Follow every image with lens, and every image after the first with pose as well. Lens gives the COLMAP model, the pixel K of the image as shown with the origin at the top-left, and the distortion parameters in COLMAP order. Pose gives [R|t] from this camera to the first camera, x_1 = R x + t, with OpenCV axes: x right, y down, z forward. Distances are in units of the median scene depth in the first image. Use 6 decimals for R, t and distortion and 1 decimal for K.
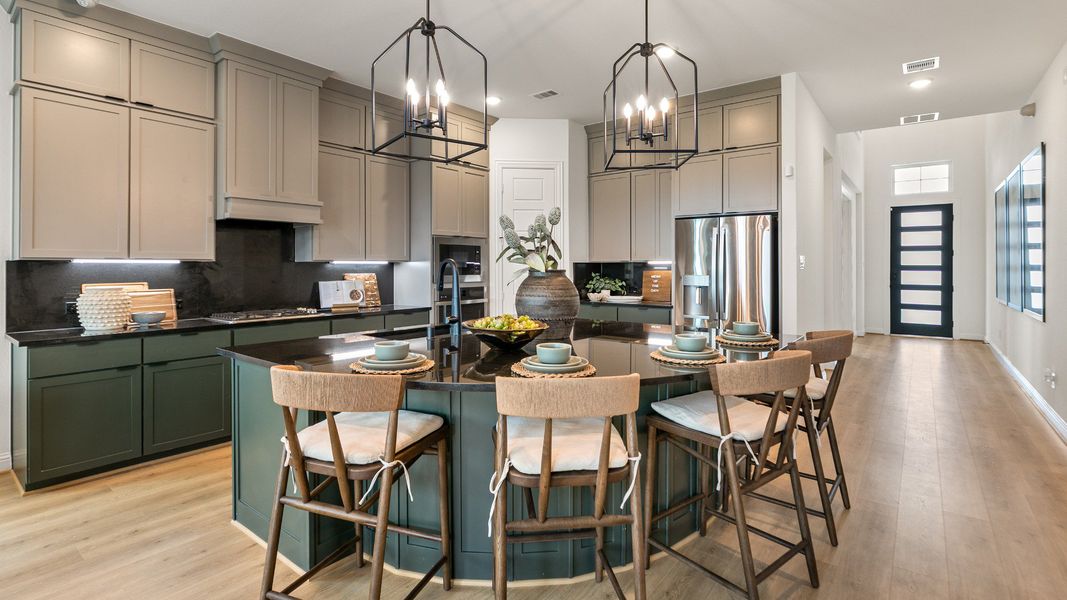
lens RADIAL K [[483.4, 0, 548.6], [0, 483.4, 263.8], [0, 0, 1]] dist [-0.003933, -0.001480]
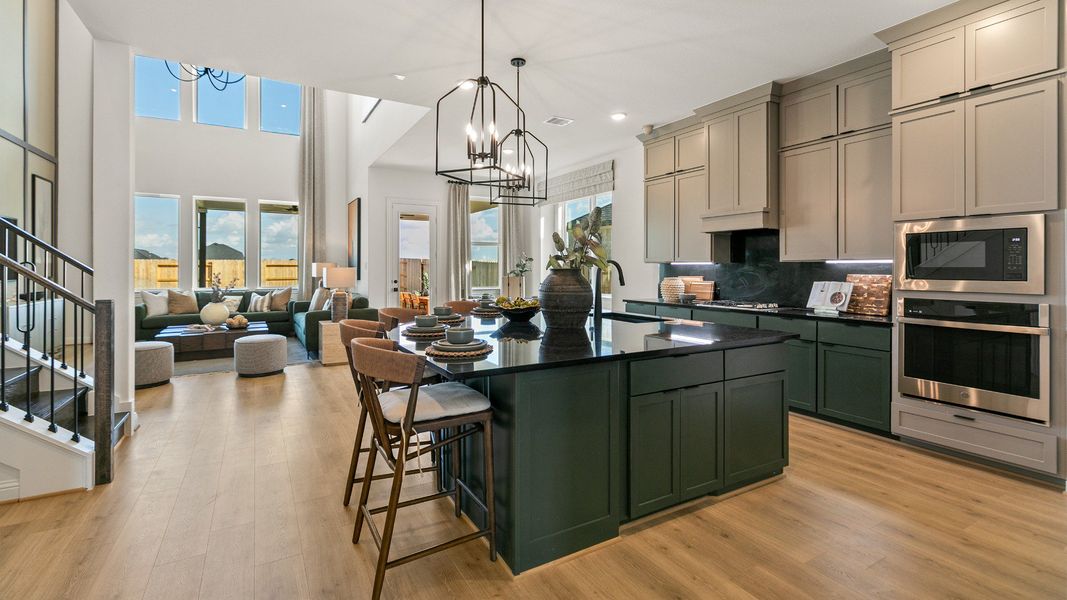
lens RADIAL K [[483.4, 0, 545.9], [0, 483.4, 270.1], [0, 0, 1]] dist [-0.003933, -0.001480]
pose [[-0.368690, 0.009933, -0.929499, 1.065061], [0.008734, 0.999936, 0.007221, 0.001752], [0.929511, -0.005456, -0.368753, 1.365614]]
